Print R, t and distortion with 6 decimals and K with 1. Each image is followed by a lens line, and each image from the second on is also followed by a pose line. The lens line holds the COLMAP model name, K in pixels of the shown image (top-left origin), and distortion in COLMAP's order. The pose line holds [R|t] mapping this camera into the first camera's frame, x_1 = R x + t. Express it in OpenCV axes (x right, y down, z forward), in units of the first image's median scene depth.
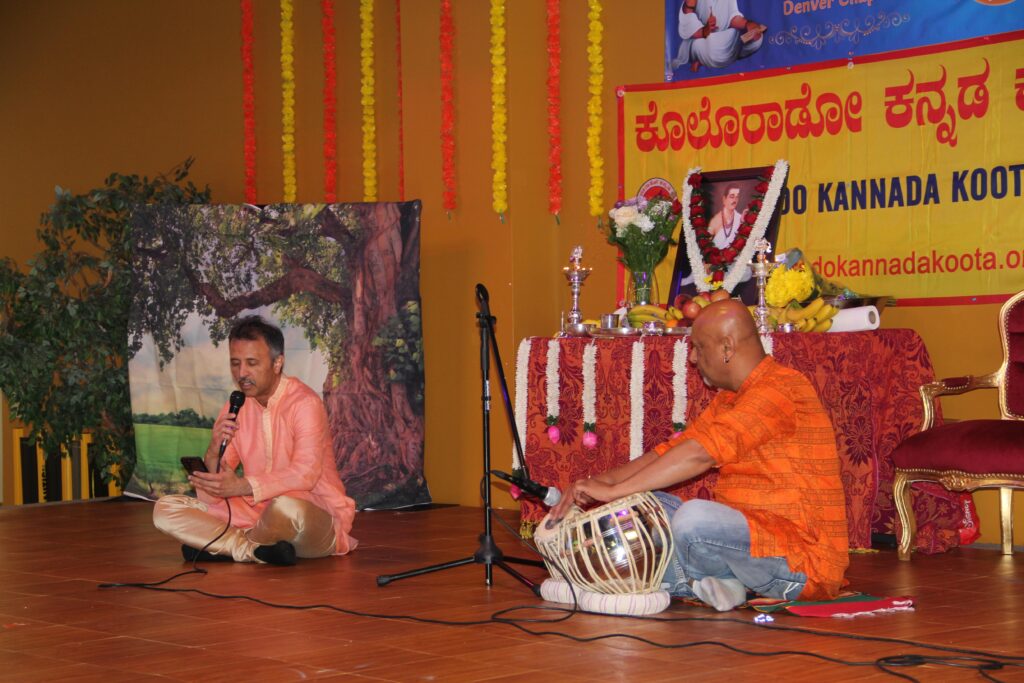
lens RADIAL K [[2162.7, 0, 505.9], [0, 2162.7, 346.6], [0, 0, 1]] dist [0.343655, 0.000000]
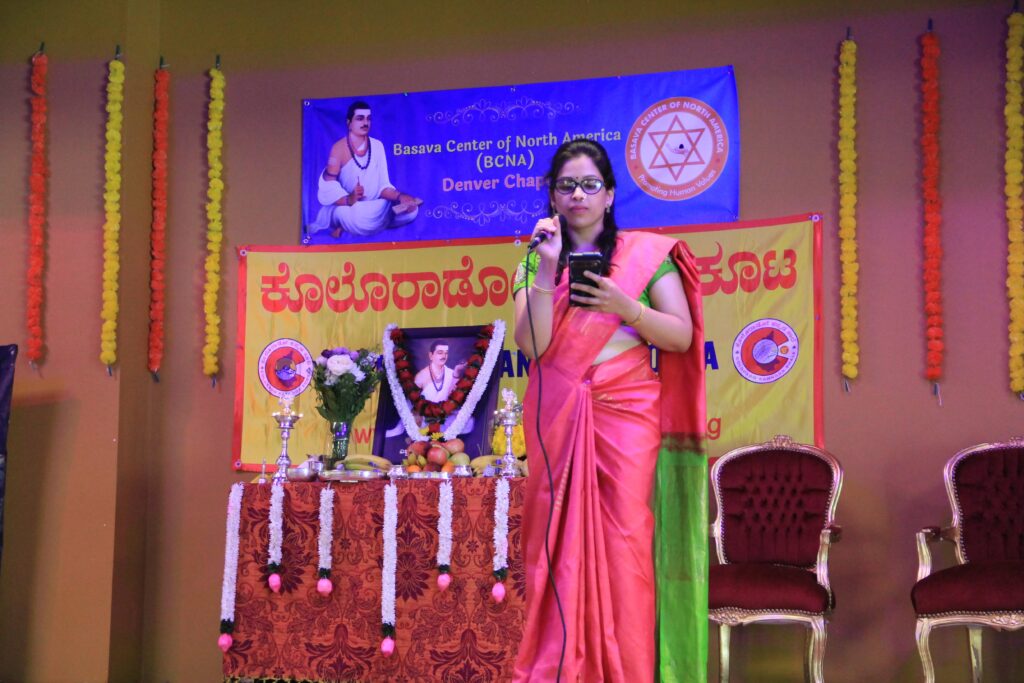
lens RADIAL K [[2226.2, 0, 510.9], [0, 2226.2, 340.5], [0, 0, 1]] dist [0.397168, 0.000000]
pose [[0.874643, 0.077607, 0.478515, -0.361381], [-0.015787, 0.991139, -0.131890, 0.062013], [-0.484510, 0.107802, 0.868118, 0.065758]]
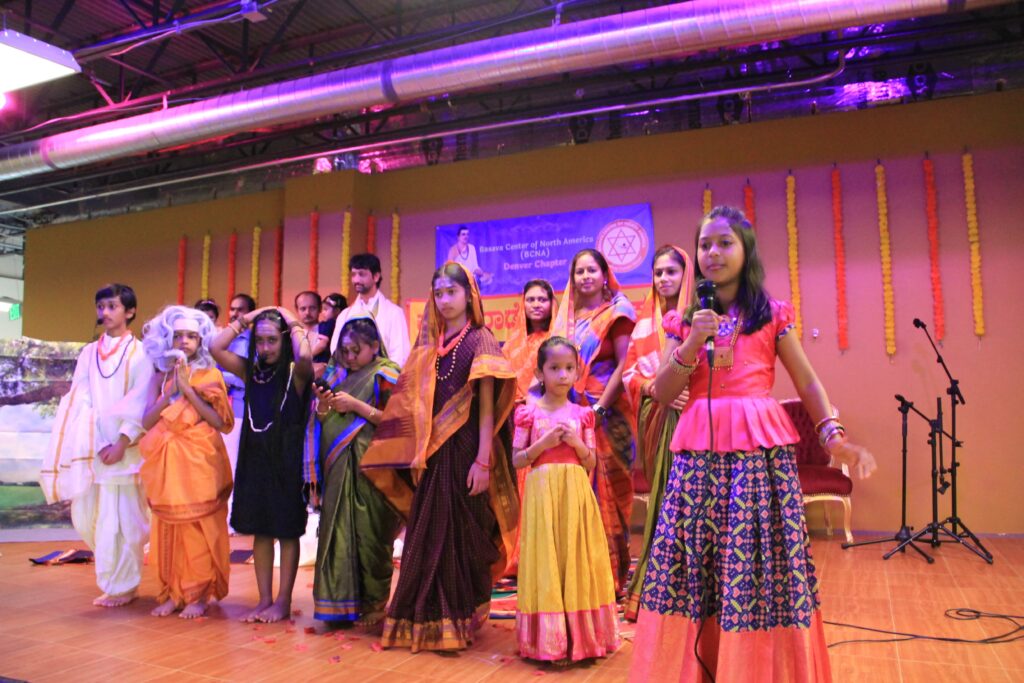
lens RADIAL K [[847.6, 0, 509.2], [0, 847.6, 336.5], [0, 0, 1]] dist [-0.178760, 0.107507]
pose [[0.911610, 0.049862, 0.408021, -0.198049], [-0.005777, 0.994072, -0.108573, -0.001659], [-0.411016, 0.096620, 0.906493, 0.287095]]
